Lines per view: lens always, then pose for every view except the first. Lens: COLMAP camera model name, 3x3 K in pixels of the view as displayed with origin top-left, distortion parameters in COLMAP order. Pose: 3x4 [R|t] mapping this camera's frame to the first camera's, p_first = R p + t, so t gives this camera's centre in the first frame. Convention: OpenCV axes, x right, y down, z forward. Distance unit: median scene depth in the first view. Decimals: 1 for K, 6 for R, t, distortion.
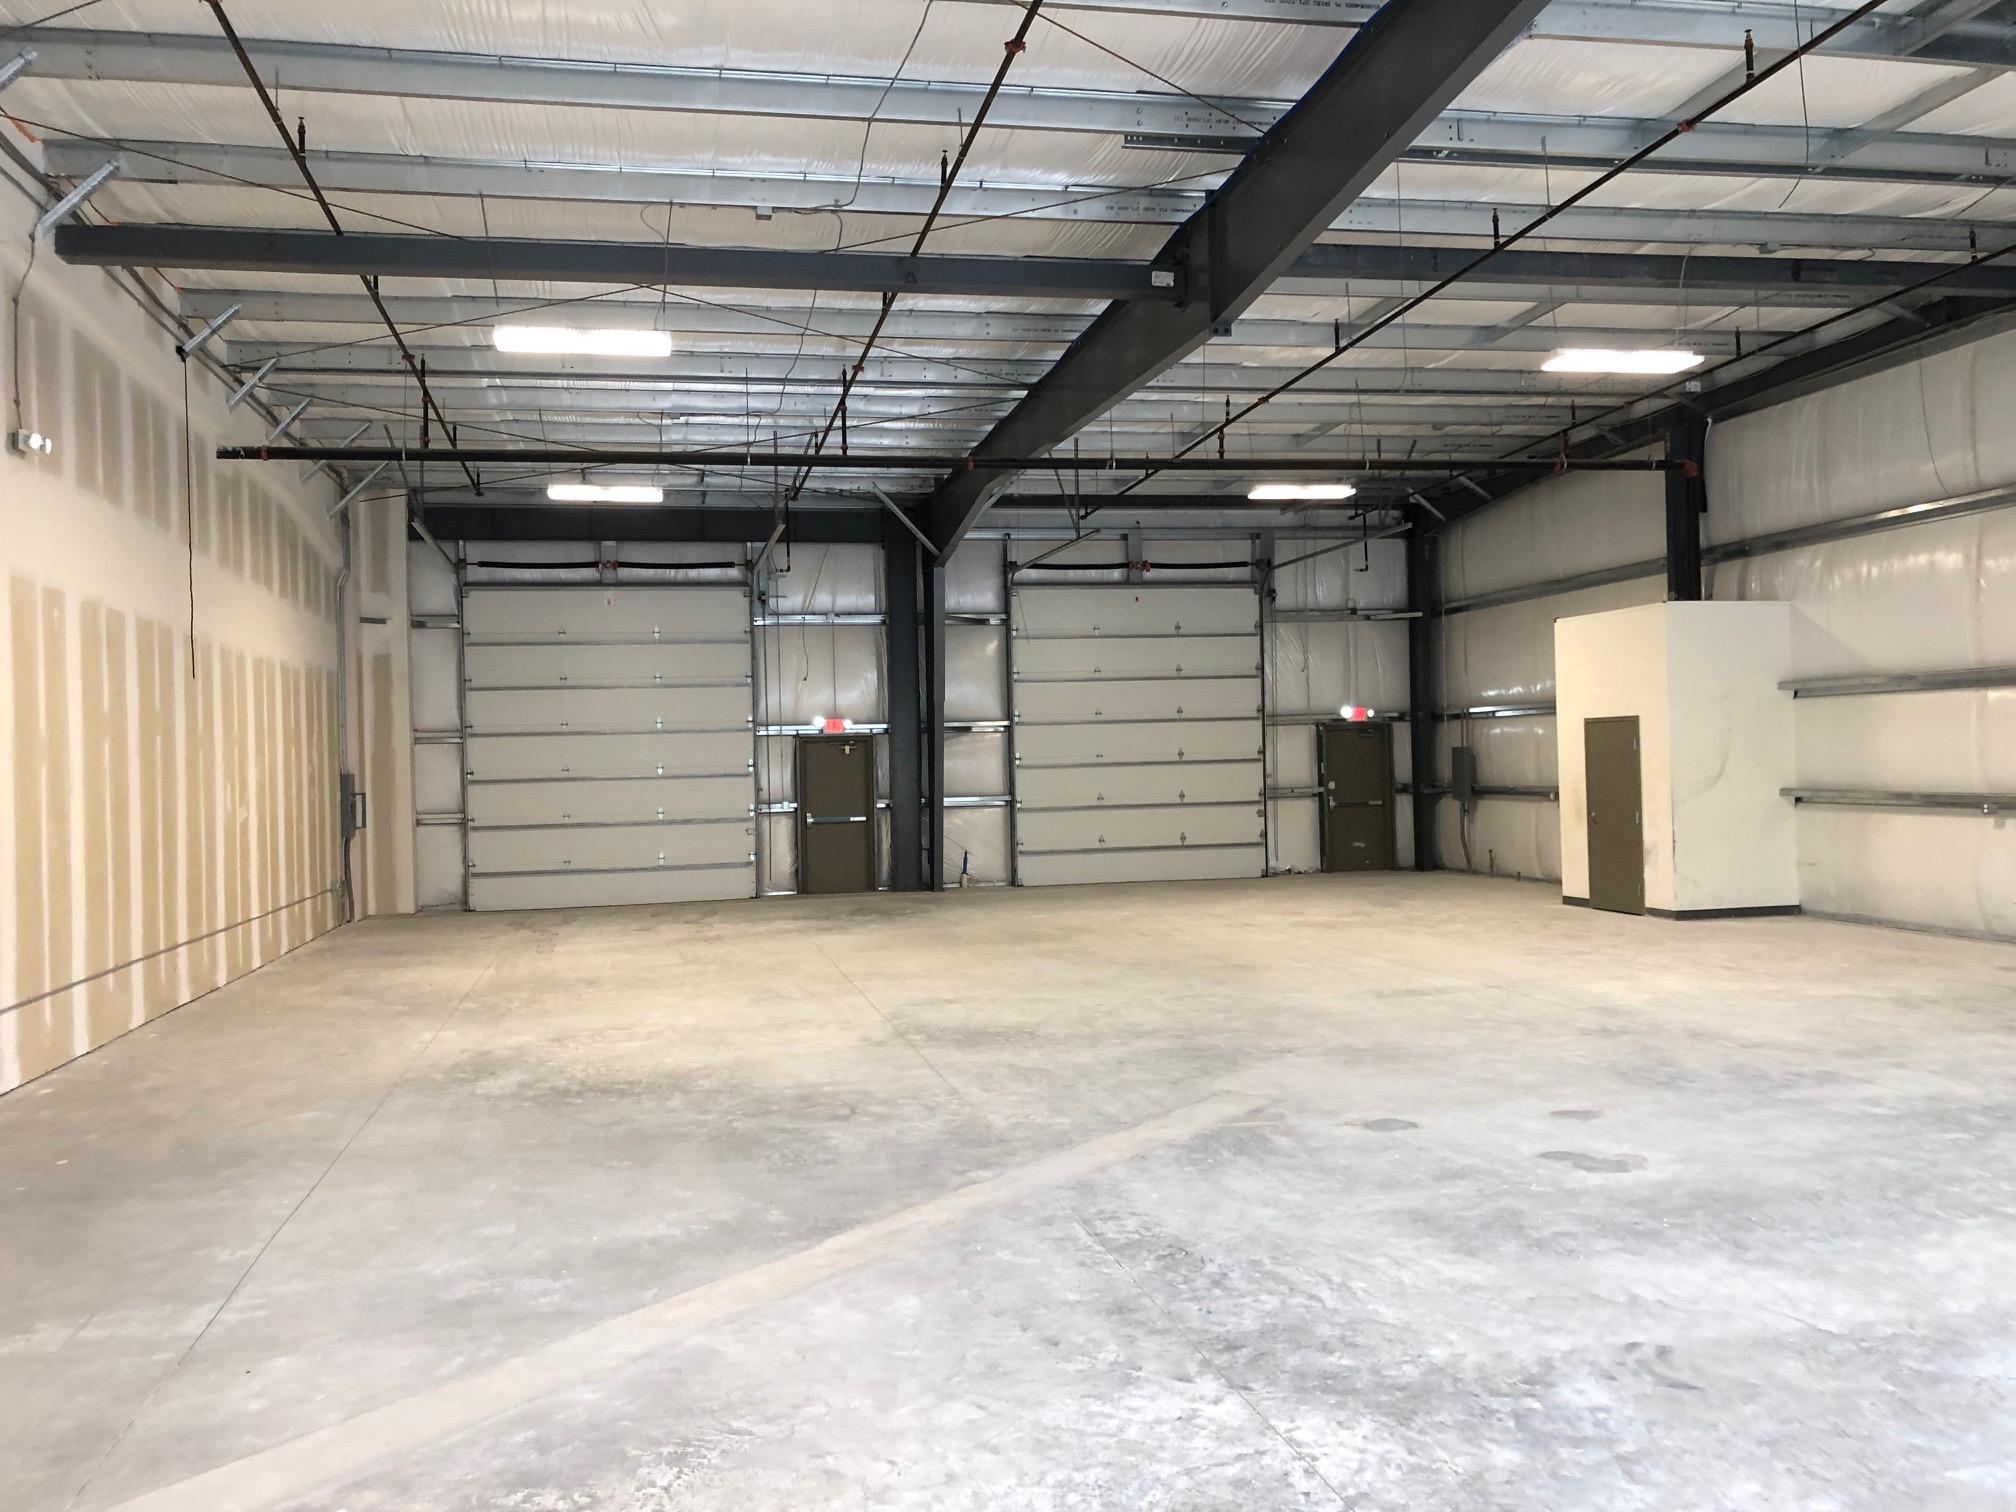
lens RADIAL K [[1689.9, 0, 1009.3], [0, 1689.9, 749.9], [0, 0, 1]] dist [0.088104, -0.042836]
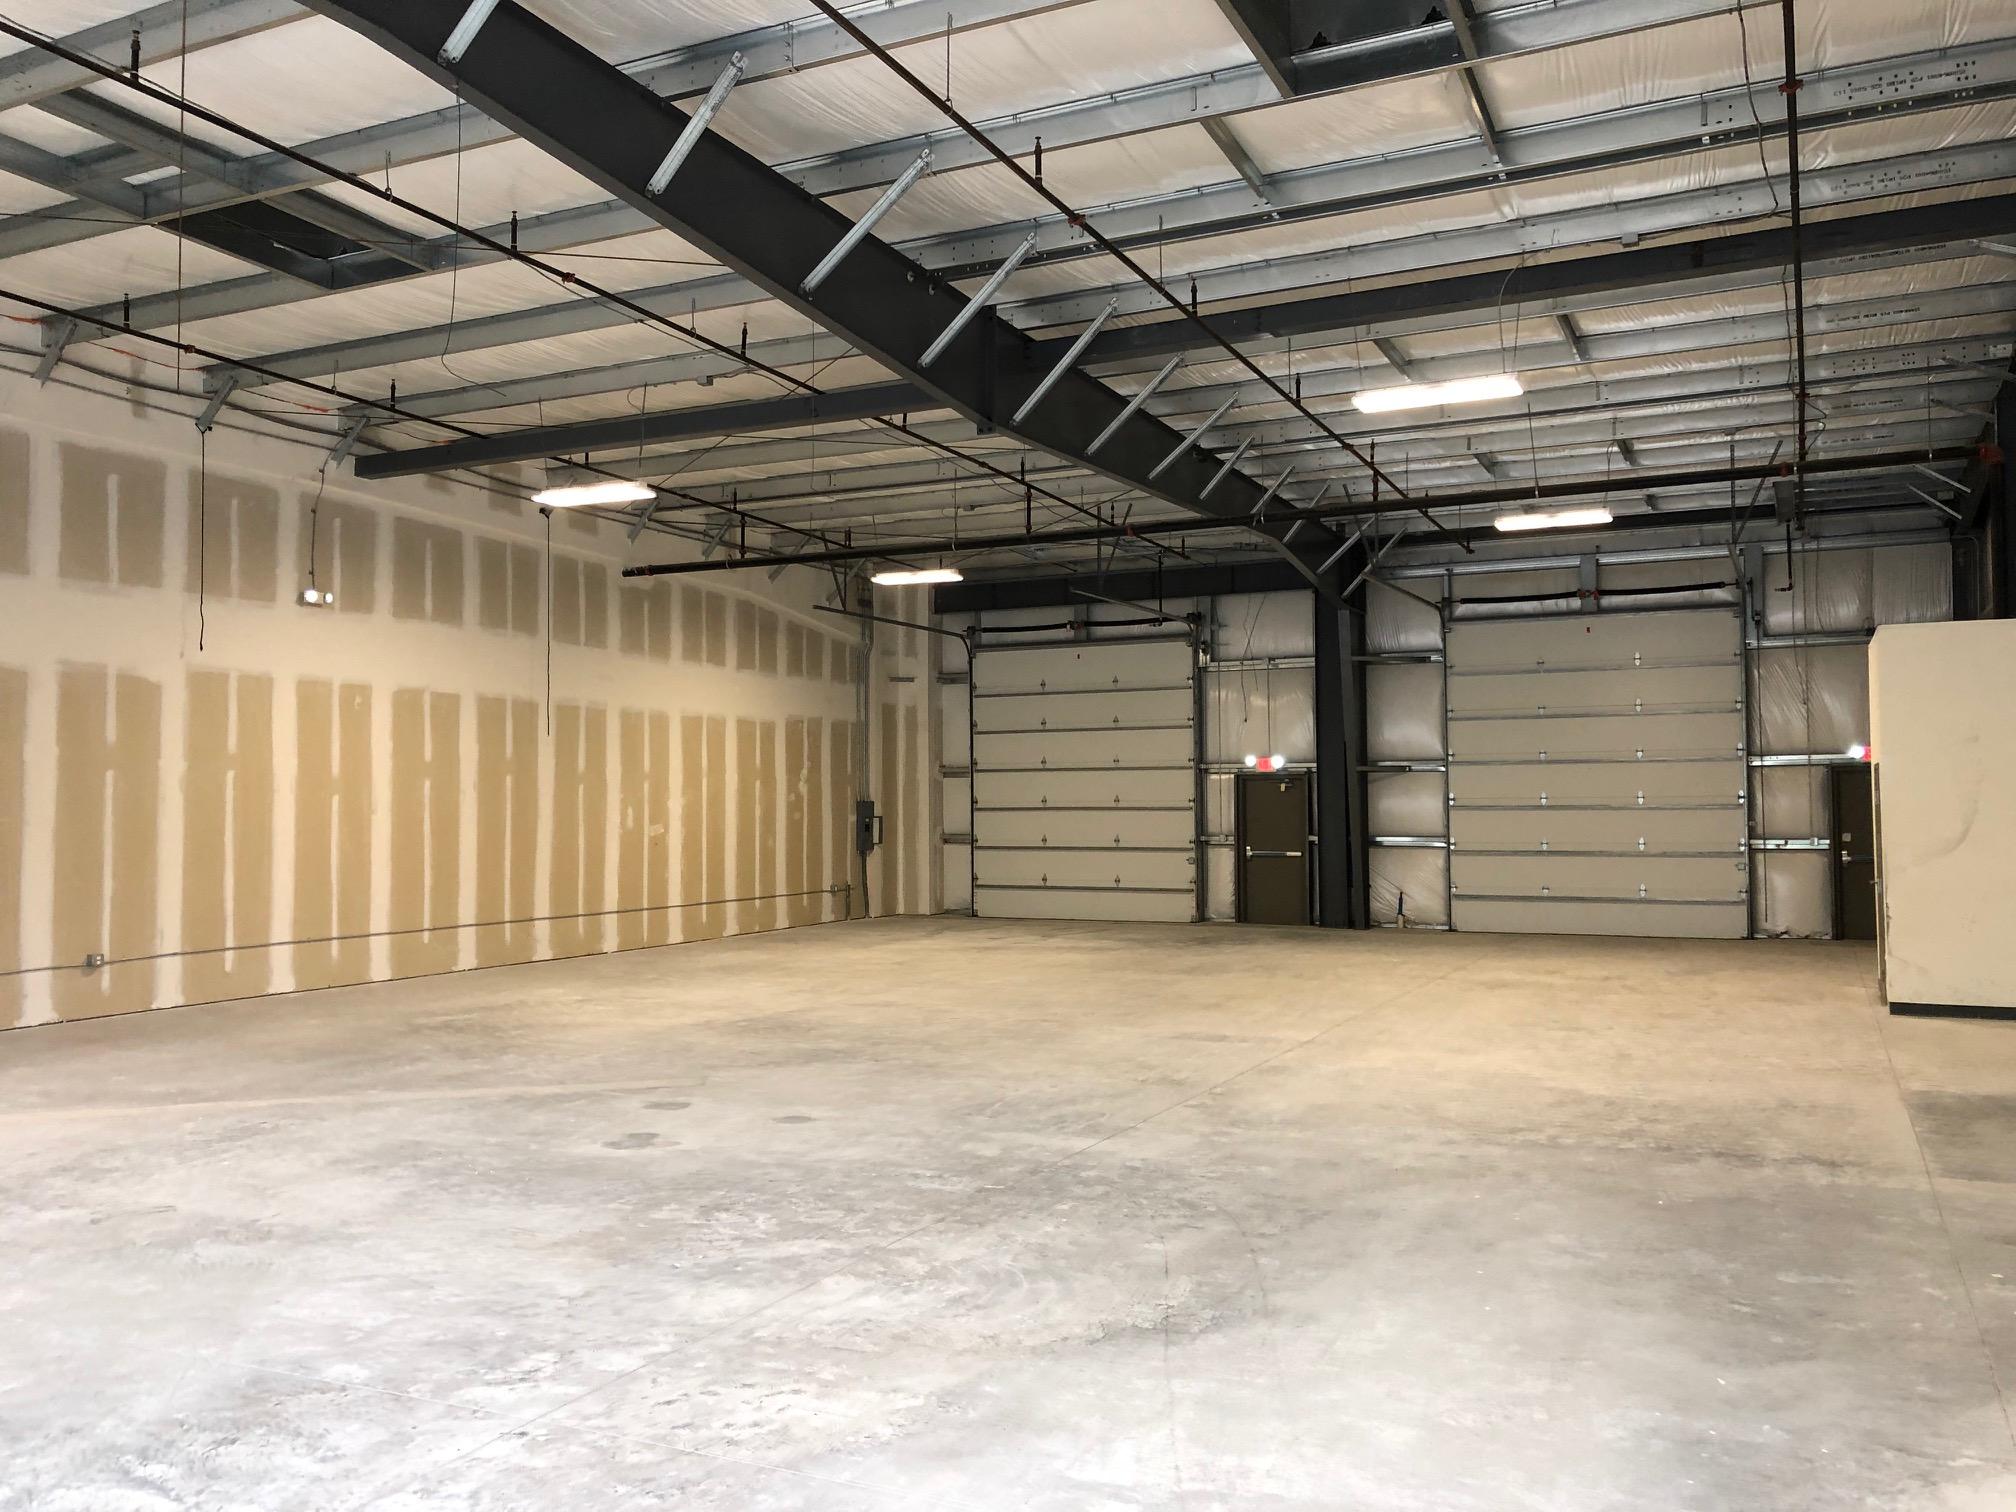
lens RADIAL K [[1689.9, 0, 1084.3], [0, 1689.9, 638.9], [0, 0, 1]] dist [0.088104, -0.042836]
pose [[0.786164, -0.040539, -0.616686, 0.467158], [-0.007764, 0.997120, -0.075444, -0.011313], [0.617969, 0.064100, 0.783585, 0.093248]]
